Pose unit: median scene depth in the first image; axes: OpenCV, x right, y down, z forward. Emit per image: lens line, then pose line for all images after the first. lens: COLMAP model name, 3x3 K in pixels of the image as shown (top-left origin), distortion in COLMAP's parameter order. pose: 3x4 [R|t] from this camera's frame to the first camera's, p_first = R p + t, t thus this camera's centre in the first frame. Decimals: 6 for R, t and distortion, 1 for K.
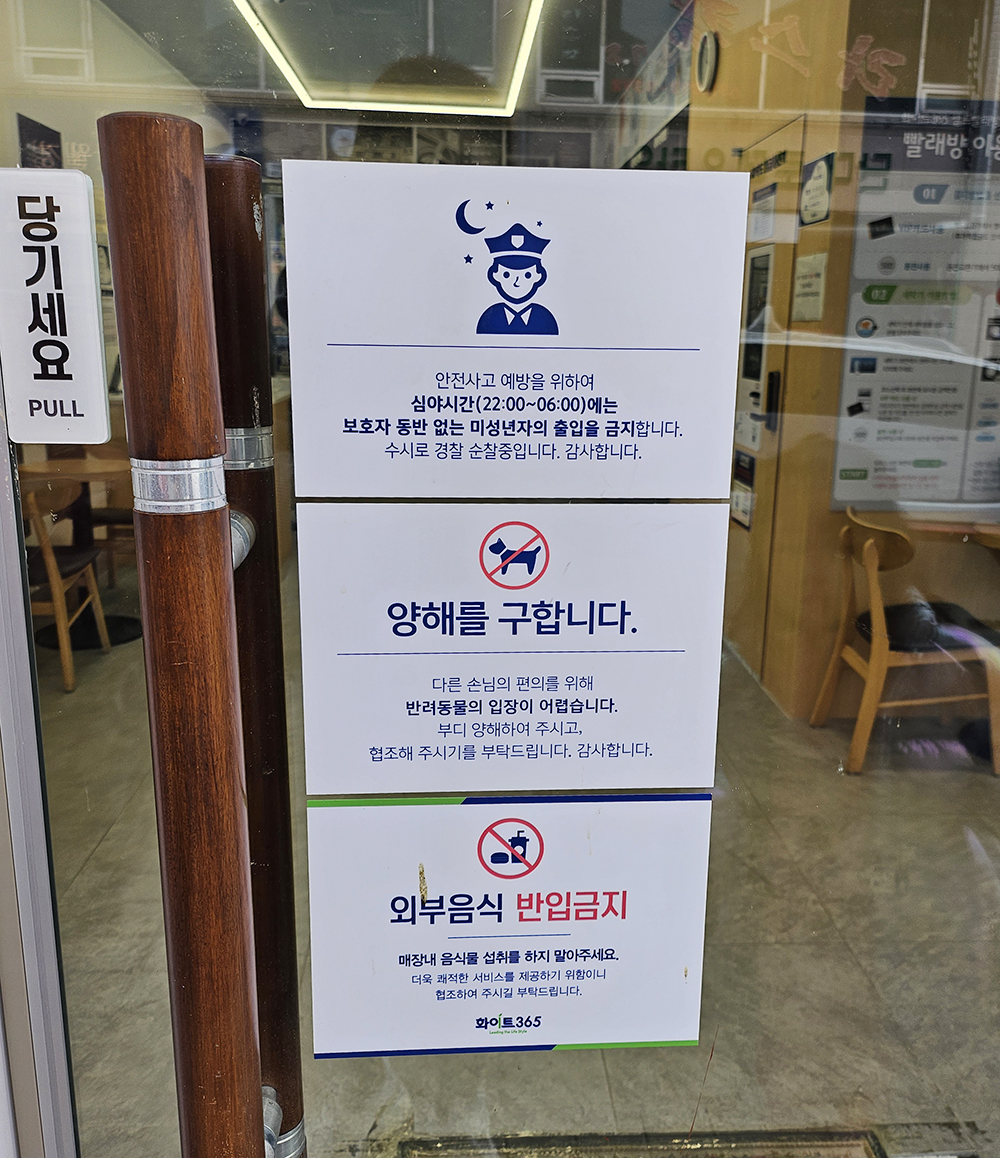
lens RADIAL K [[1054.8, 0, 505.7], [0, 1054.8, 576.9], [0, 0, 1]] dist [0.003185, 0.009909]
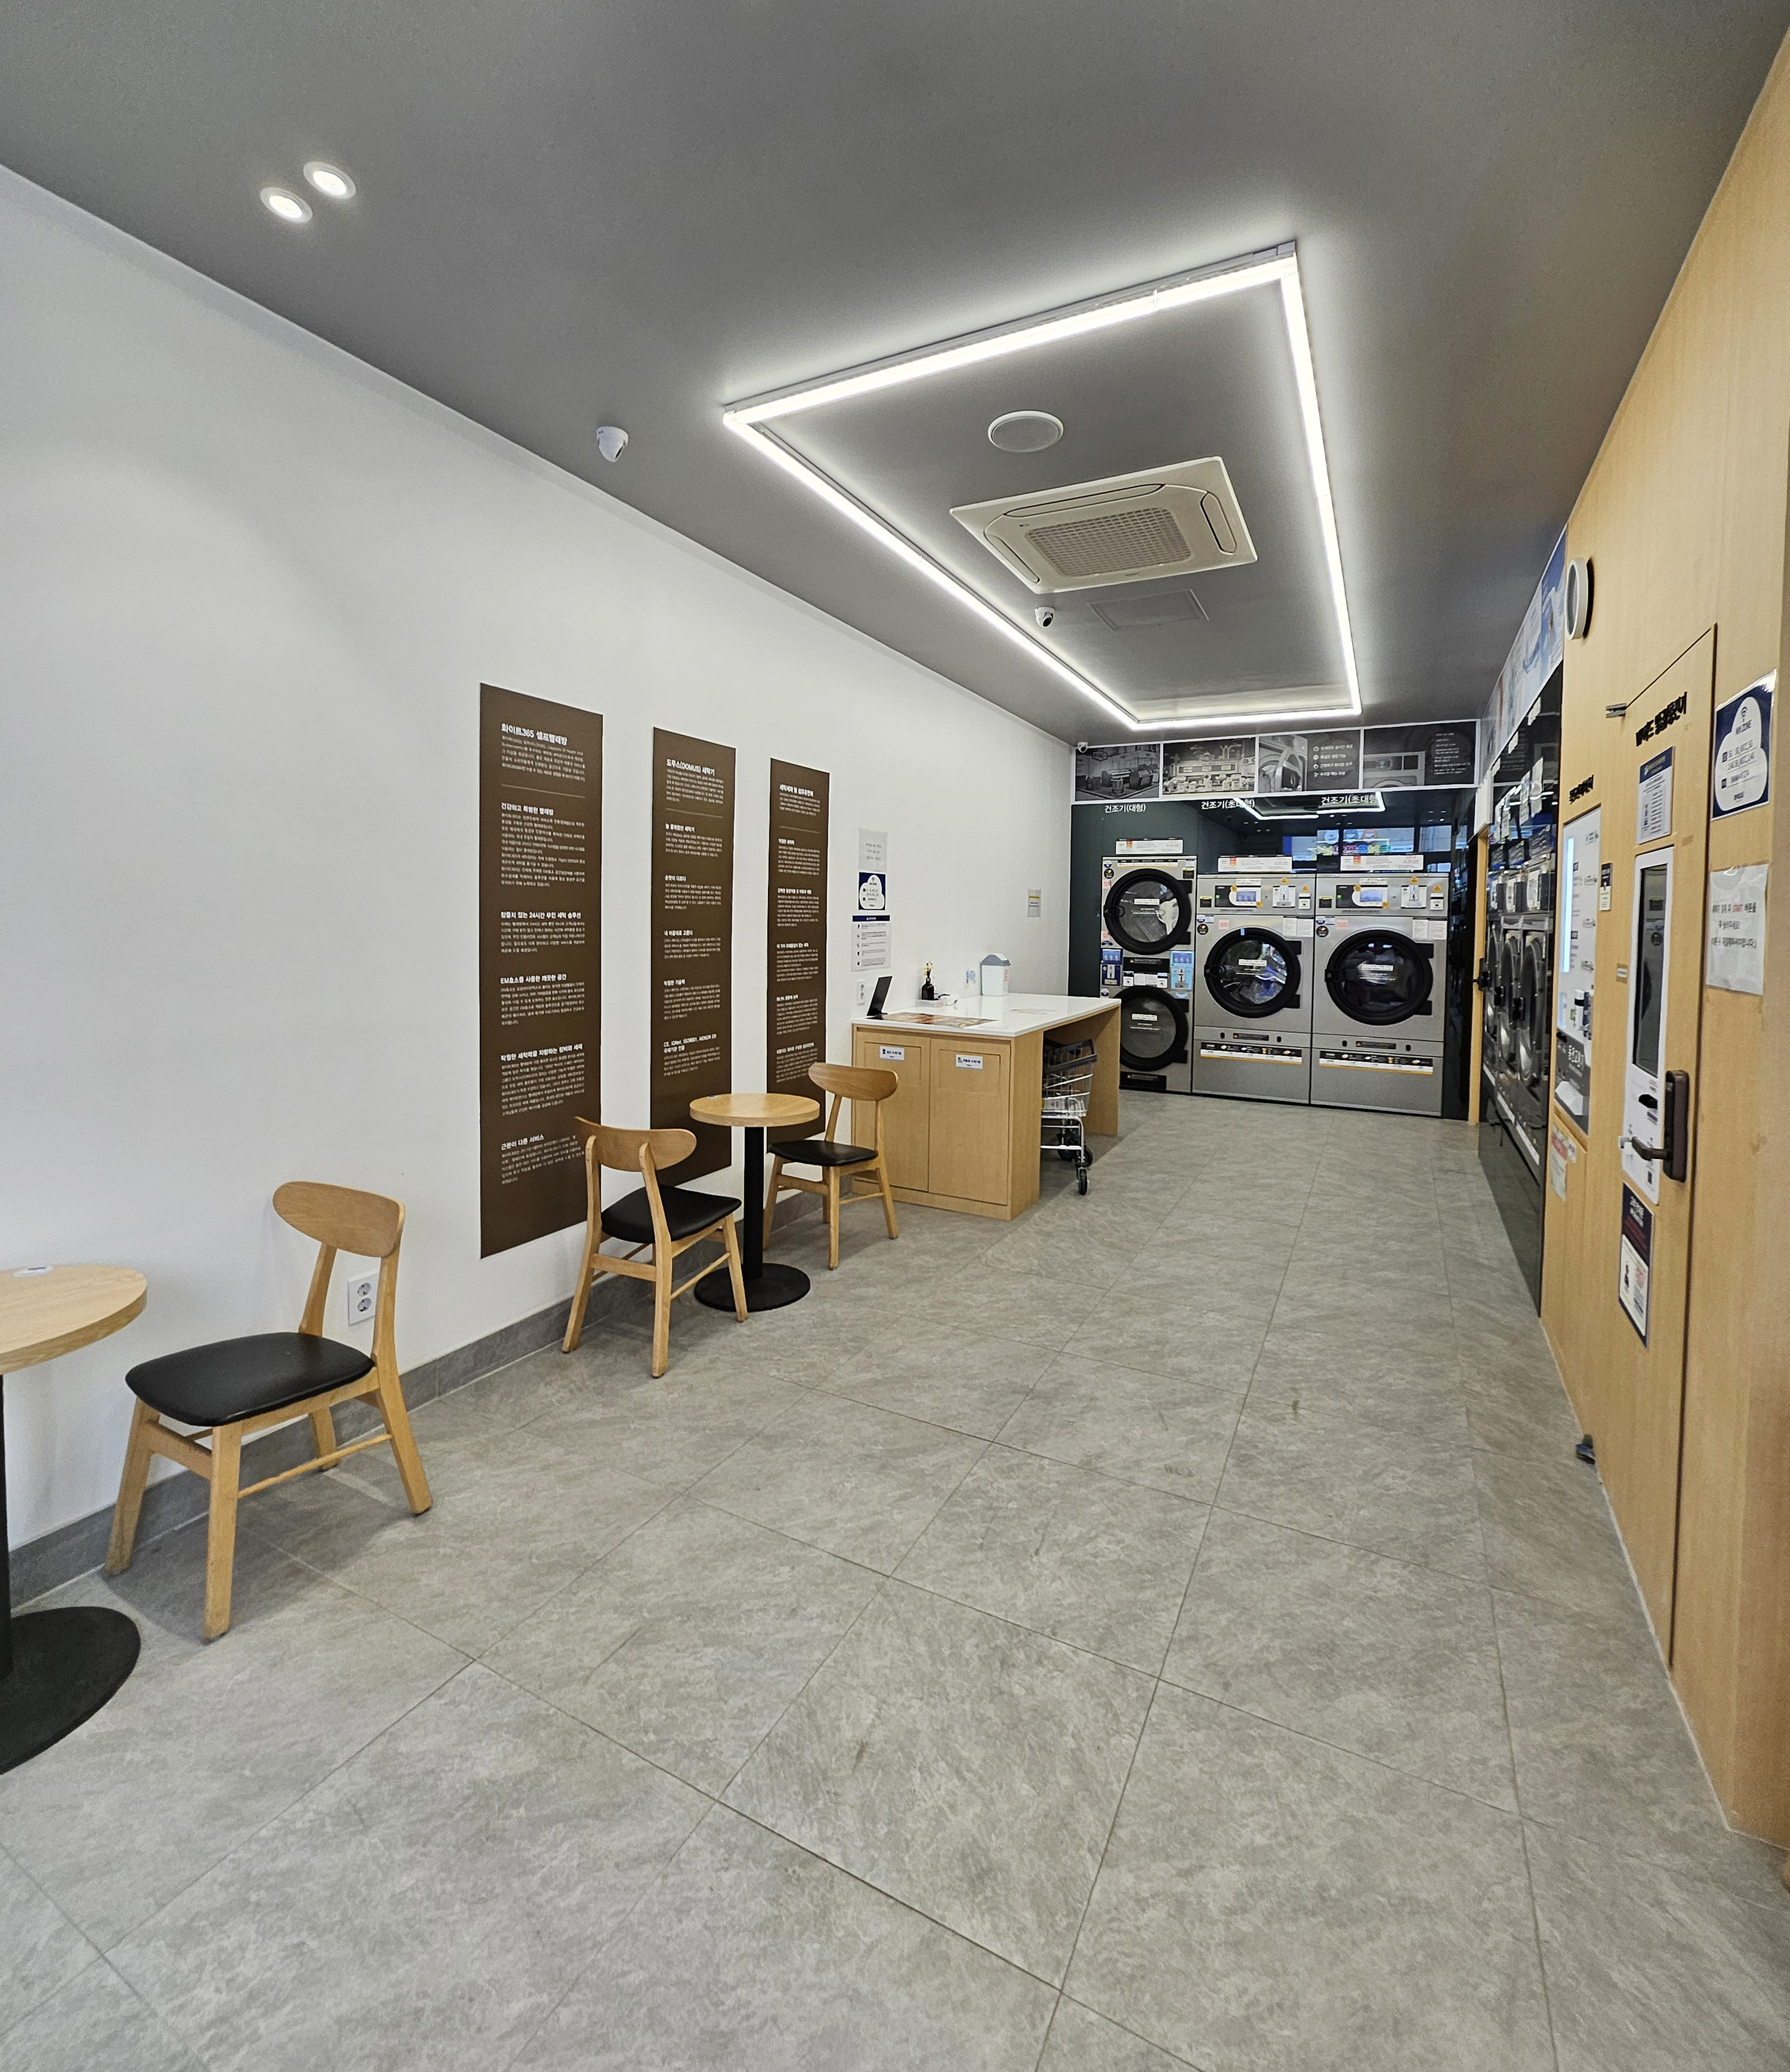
lens RADIAL K [[929.9, 0, 919.4], [0, 929.9, 946.7], [0, 0, 1]] dist [-0.001096, -0.000102]
pose [[0.860777, 0.011388, -0.508855, 0.155694], [-0.116041, 0.977811, -0.174413, -0.124198], [0.495578, 0.209179, 0.842999, 0.372019]]
